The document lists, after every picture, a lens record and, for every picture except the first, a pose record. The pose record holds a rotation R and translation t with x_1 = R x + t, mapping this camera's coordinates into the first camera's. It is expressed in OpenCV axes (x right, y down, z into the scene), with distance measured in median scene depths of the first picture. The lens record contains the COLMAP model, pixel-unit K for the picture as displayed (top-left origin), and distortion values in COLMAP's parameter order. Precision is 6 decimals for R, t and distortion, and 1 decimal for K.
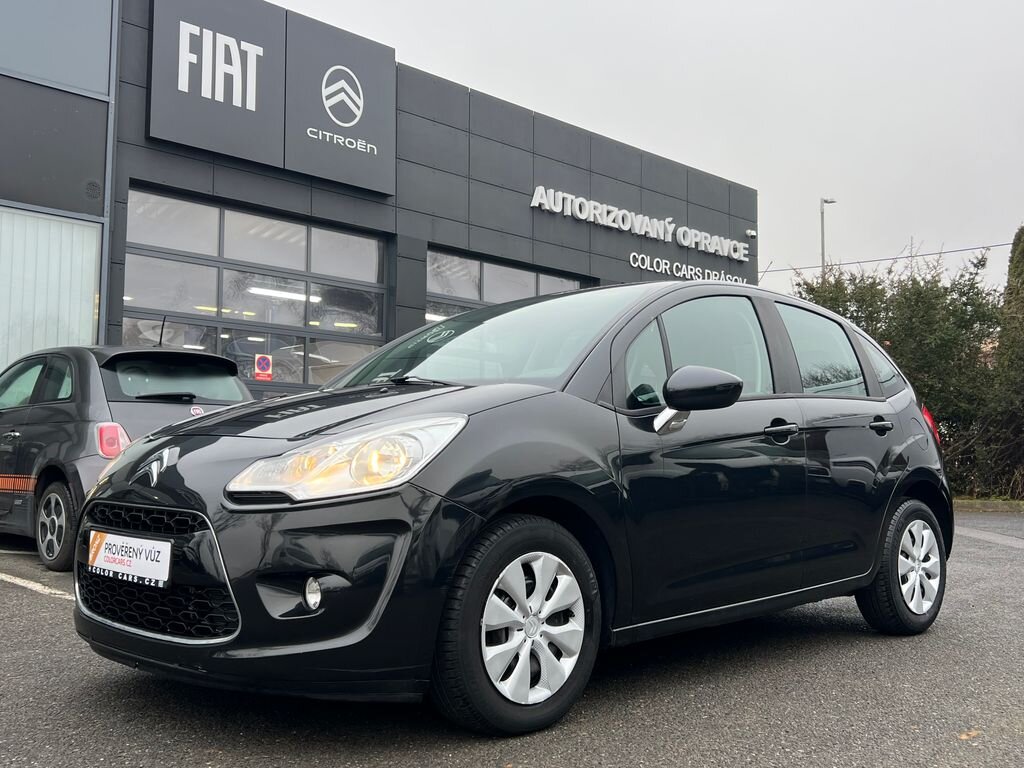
lens RADIAL K [[1010.3, 0, 512.0], [0, 1010.3, 384.0], [0, 0, 1]] dist [-0.043170, -0.011278]
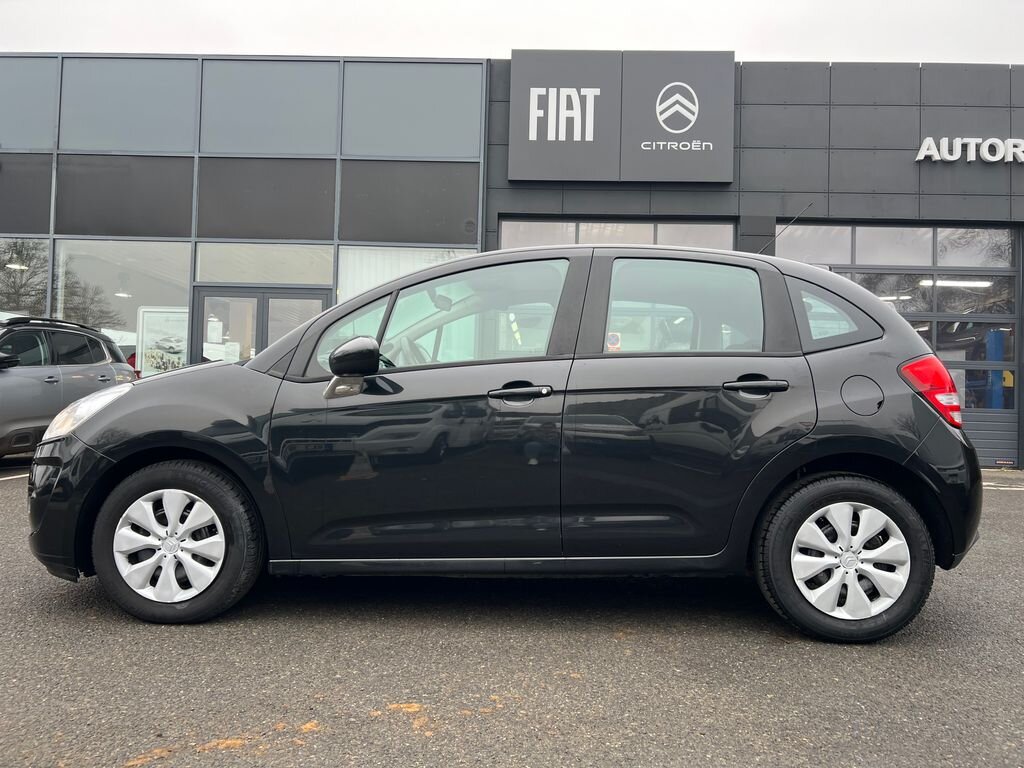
lens RADIAL K [[741.9, 0, 512.0], [0, 741.9, 384.0], [0, 0, 1]] dist [0.003473, -0.004791]
pose [[0.700198, -0.040451, -0.712802, 0.310434], [0.049249, 0.998752, -0.008300, 0.035275], [0.712248, -0.029293, 0.701316, 0.249909]]
